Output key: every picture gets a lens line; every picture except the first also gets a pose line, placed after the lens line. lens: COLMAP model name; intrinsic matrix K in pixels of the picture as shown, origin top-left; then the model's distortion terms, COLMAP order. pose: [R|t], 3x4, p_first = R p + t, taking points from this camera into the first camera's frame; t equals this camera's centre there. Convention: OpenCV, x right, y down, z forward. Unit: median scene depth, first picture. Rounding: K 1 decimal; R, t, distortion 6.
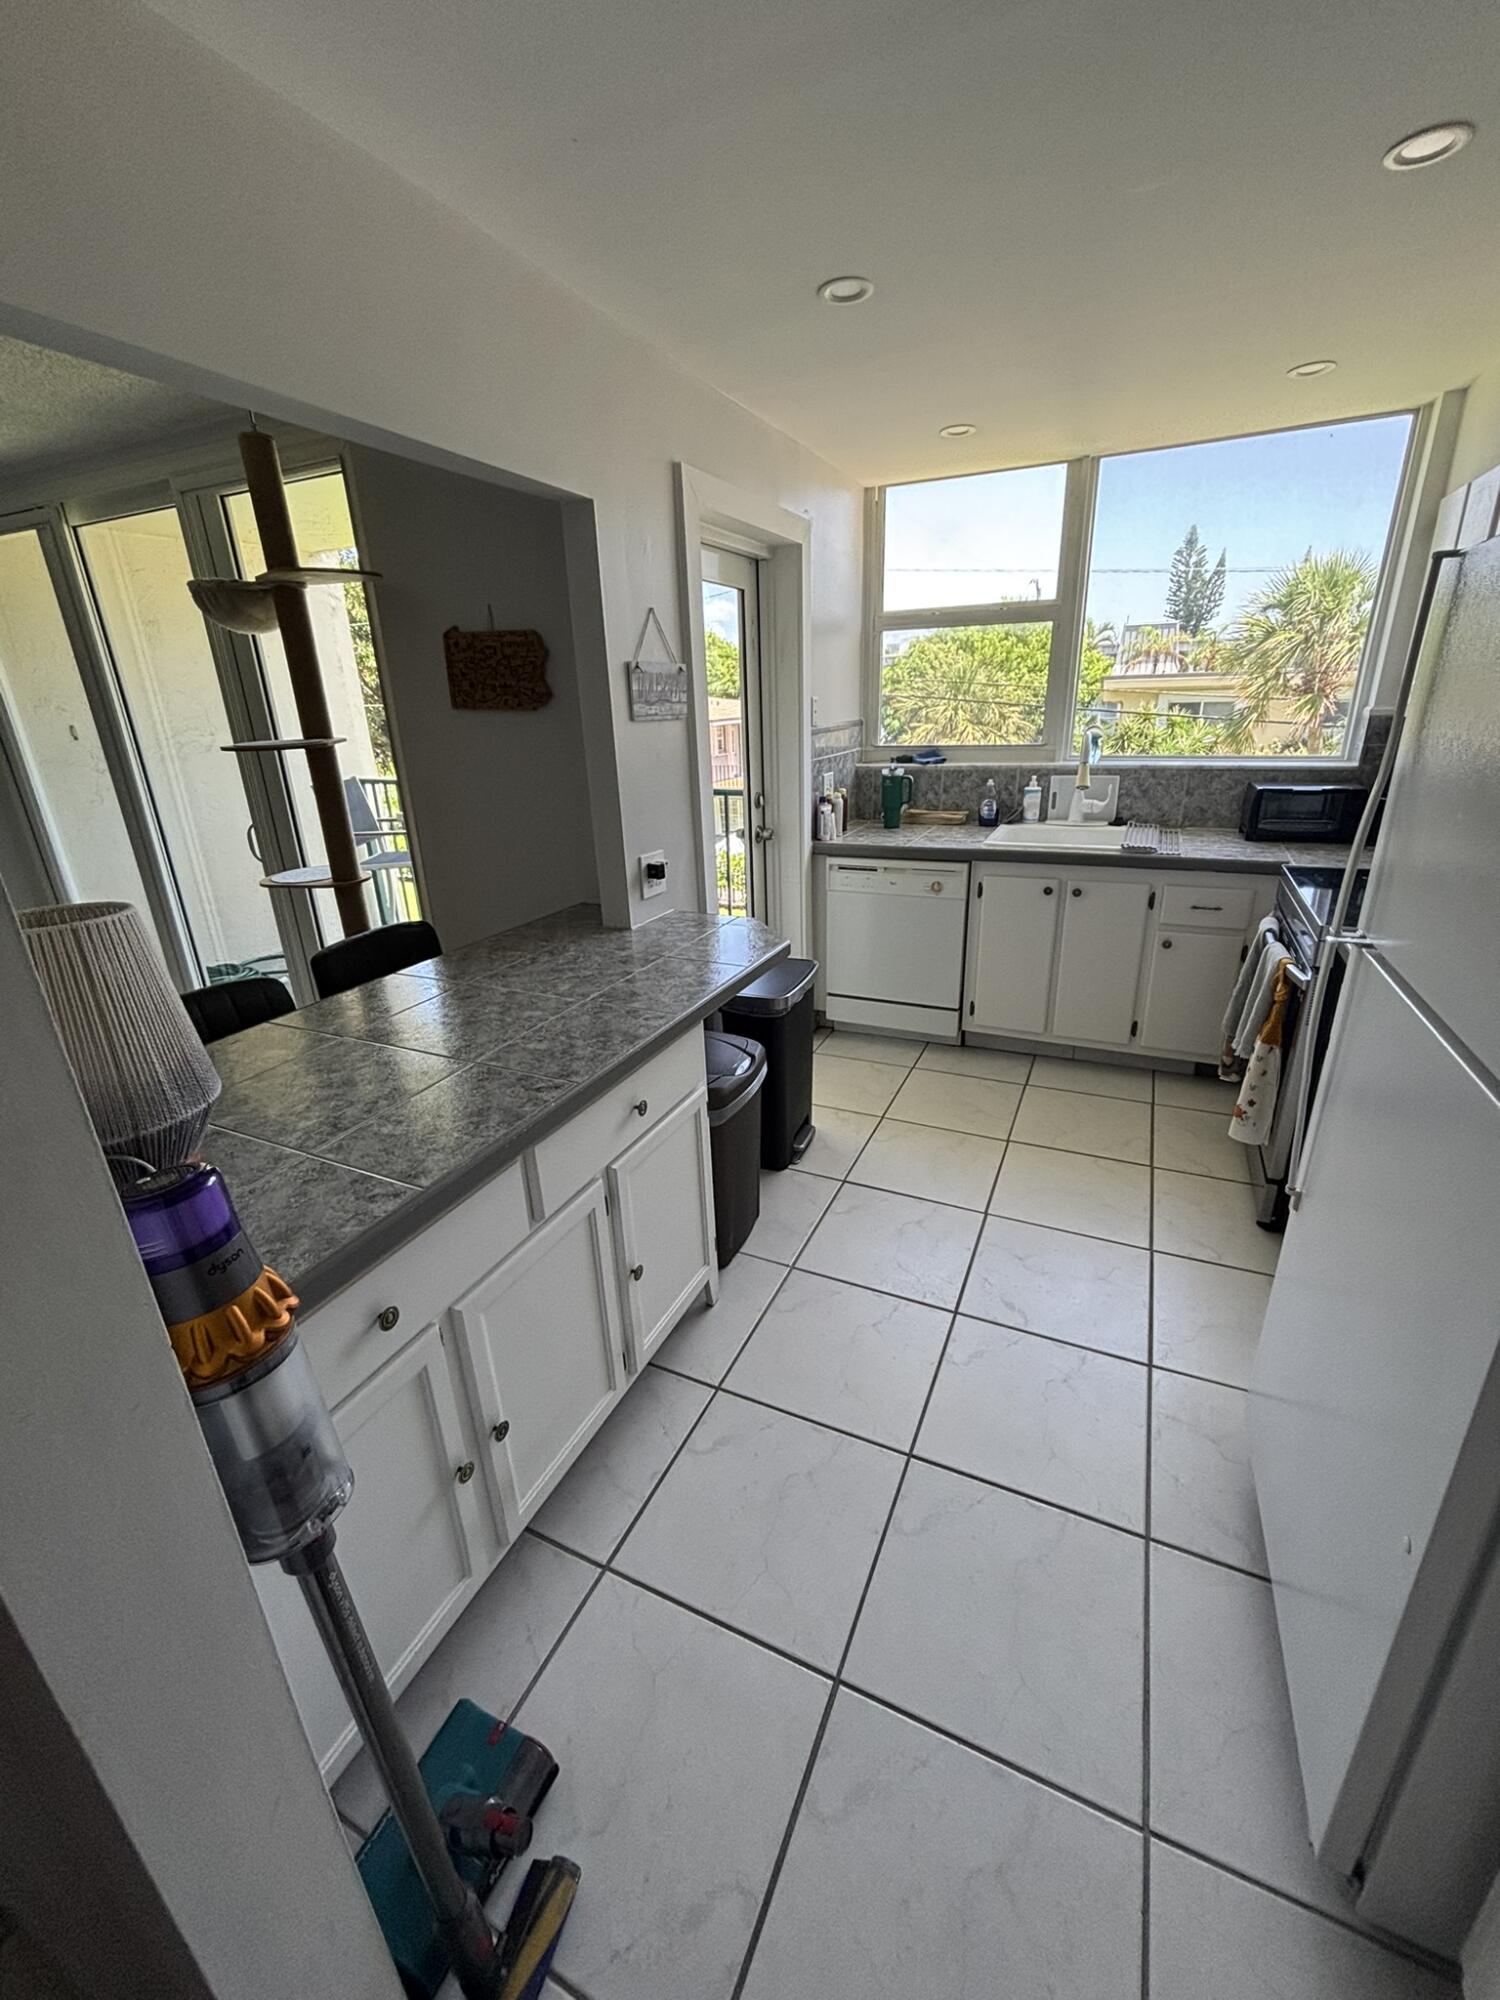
lens RADIAL K [[808.0, 0, 755.7], [0, 808.0, 996.5], [0, 0, 1]] dist [-0.010921, 0.000534]
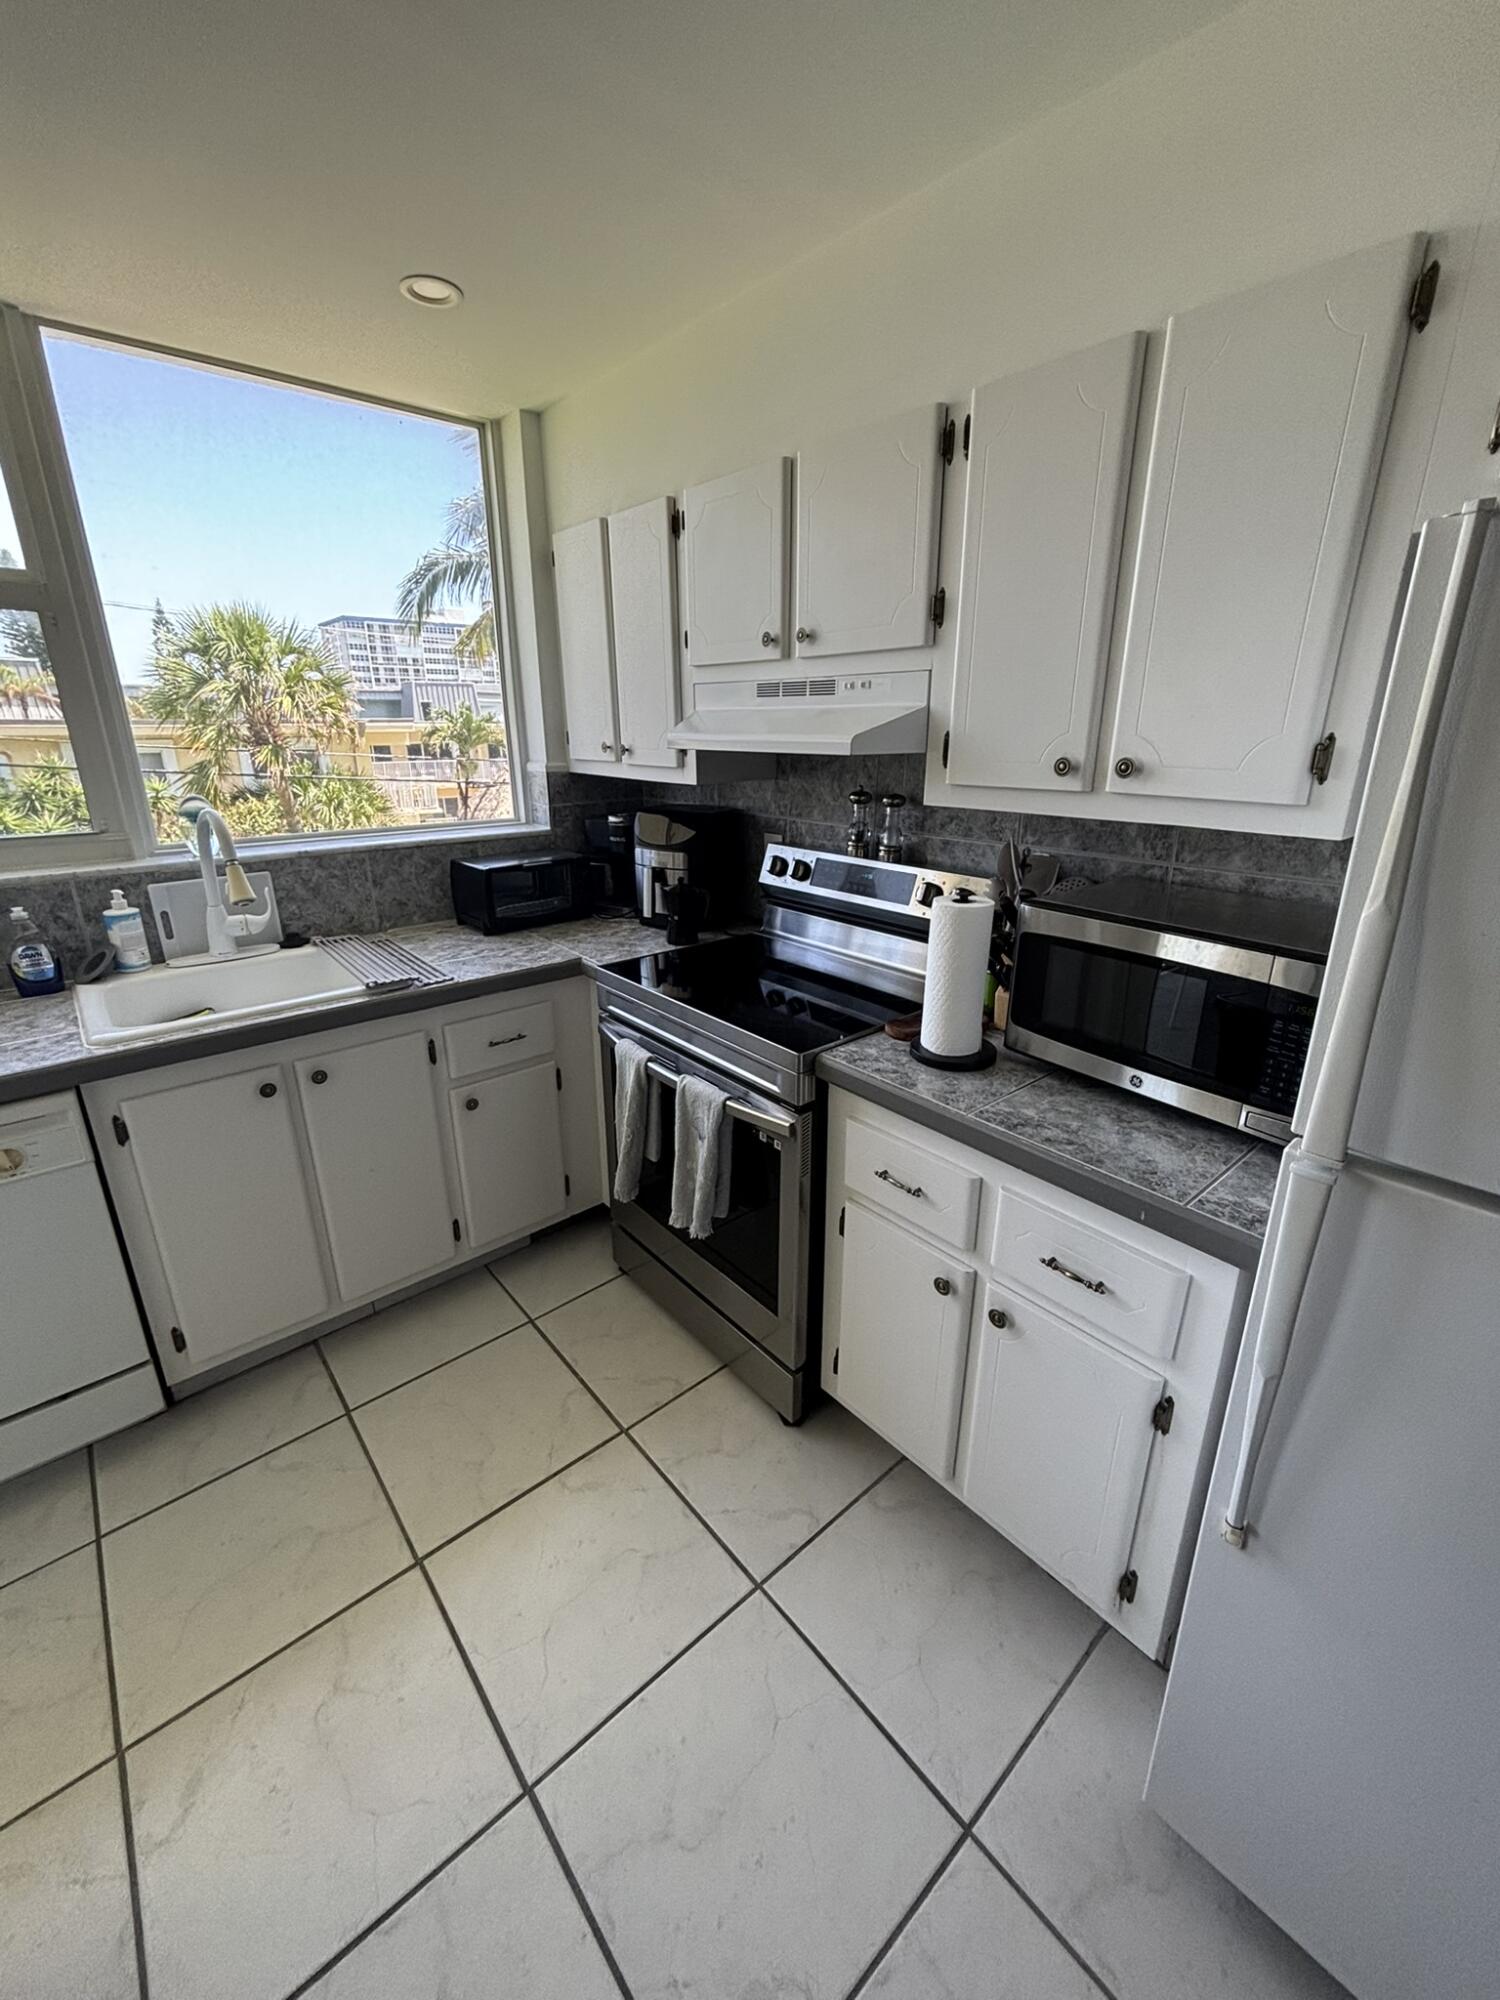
lens RADIAL K [[808.0, 0, 755.7], [0, 808.0, 996.5], [0, 0, 1]] dist [-0.010921, 0.000534]
pose [[0.409512, -0.256534, 0.875495, 0.026640], [0.306053, 0.942670, 0.133061, -0.150267], [-0.859437, 0.213458, 0.464547, 0.401849]]
